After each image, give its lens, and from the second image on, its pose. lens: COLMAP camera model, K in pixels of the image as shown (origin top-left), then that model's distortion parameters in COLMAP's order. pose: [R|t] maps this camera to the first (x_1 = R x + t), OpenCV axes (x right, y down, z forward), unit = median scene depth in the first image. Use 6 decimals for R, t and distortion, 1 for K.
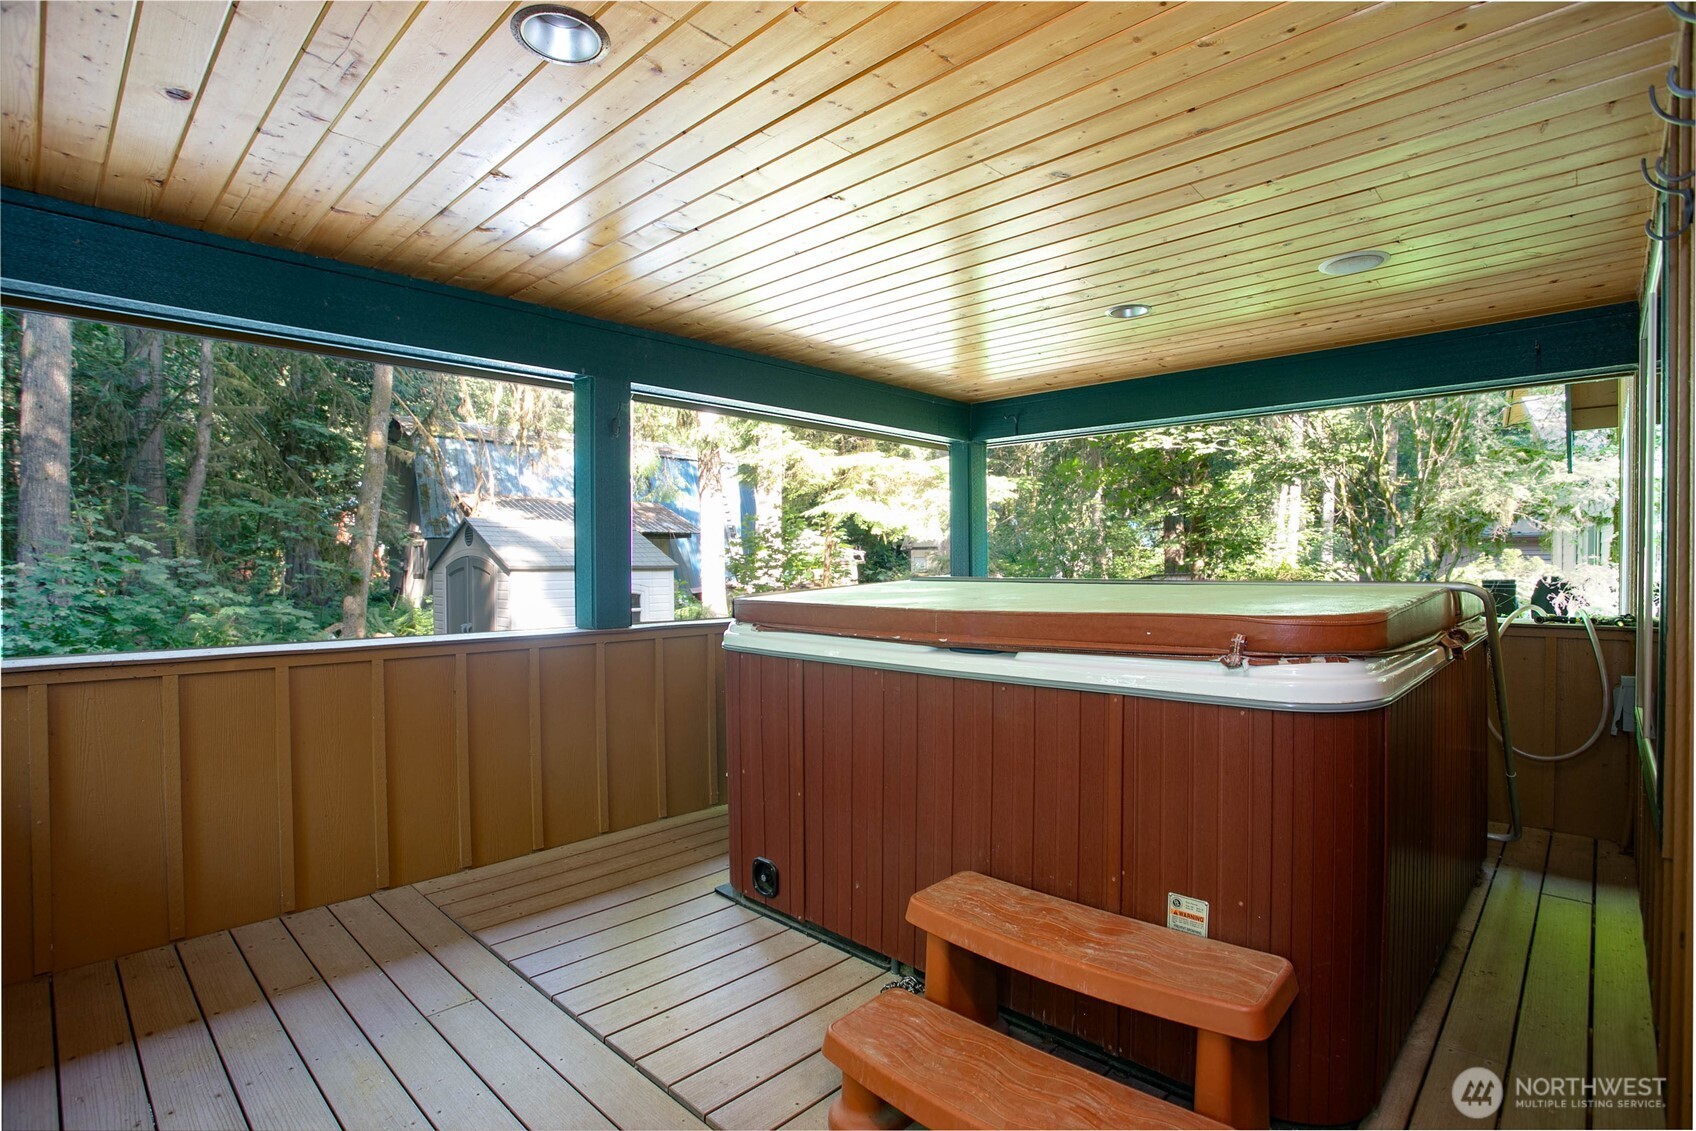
lens RADIAL K [[824.0, 0, 850.5], [0, 824.0, 567.4], [0, 0, 1]] dist [-0.065712, 0.025369]
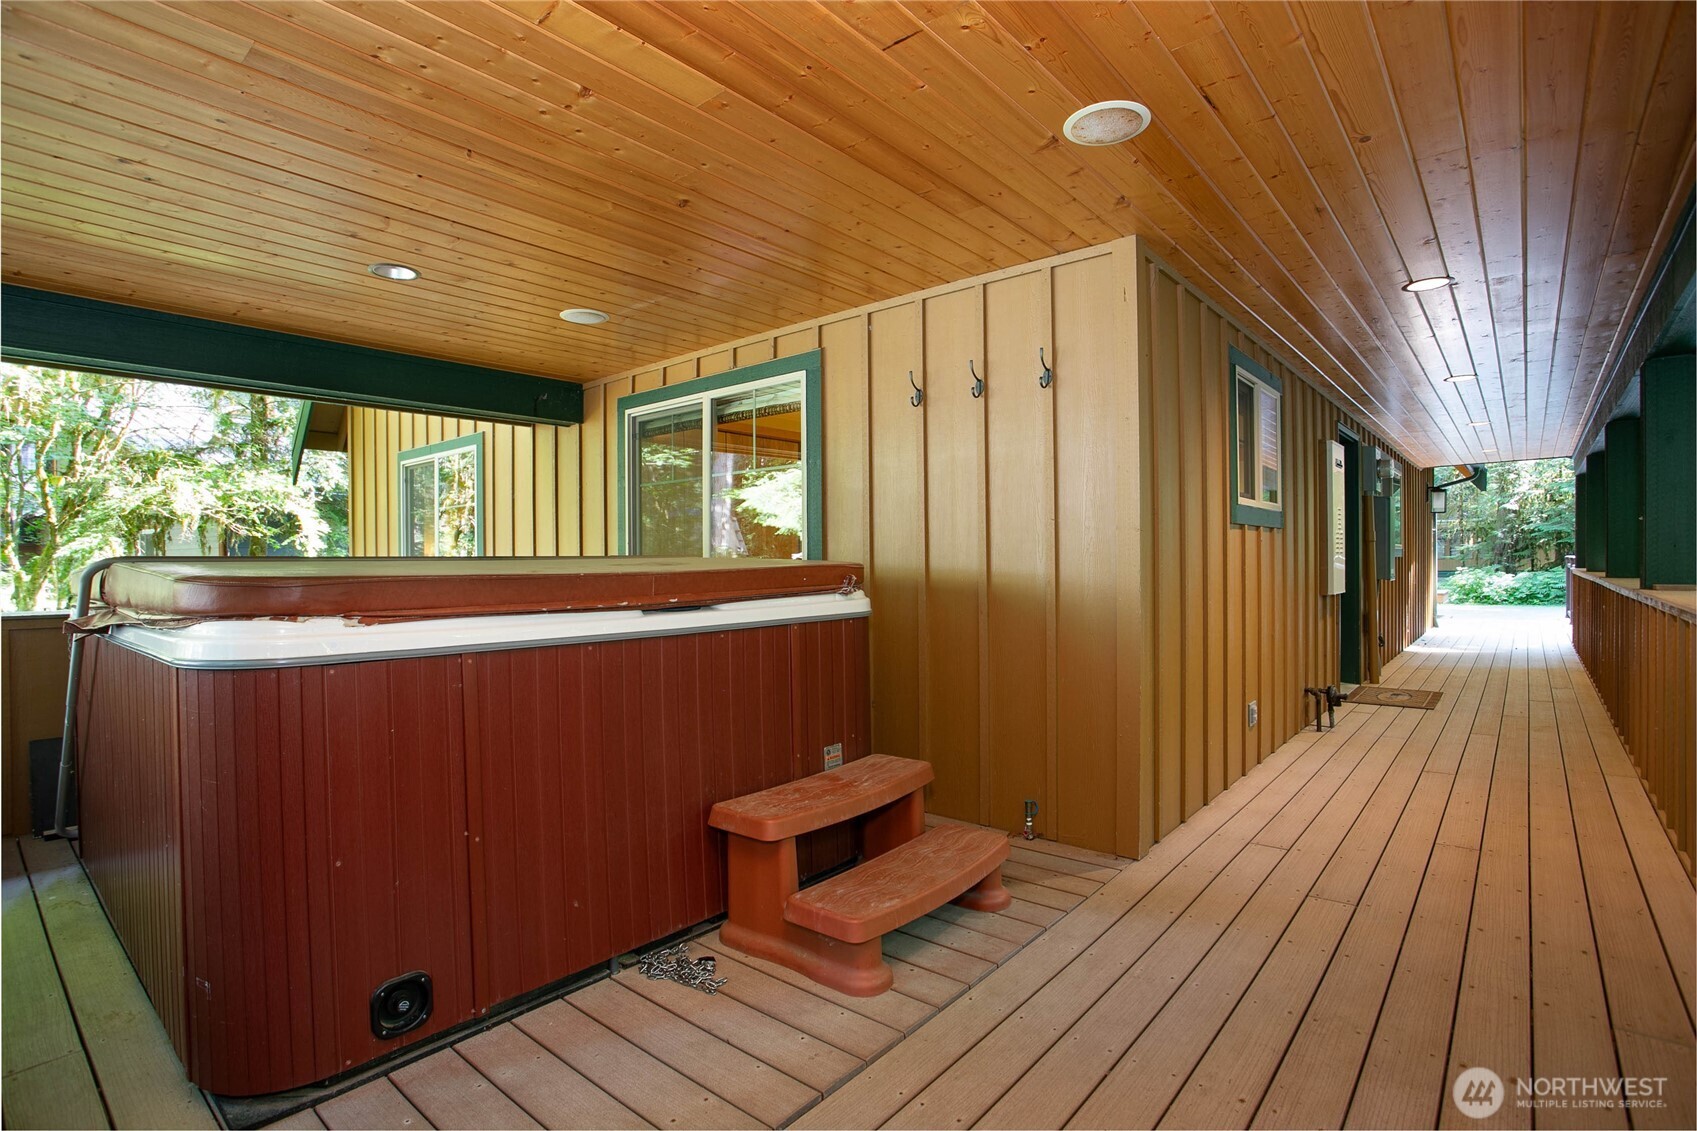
lens RADIAL K [[824.5, 0, 849.1], [0, 824.5, 565.3], [0, 0, 1]] dist [-0.065712, 0.025369]
pose [[-0.063329, 0.006911, 0.997969, -1.146557], [0.018625, 0.999810, -0.005742, 0.066976], [-0.997819, 0.018224, -0.063445, 1.035447]]
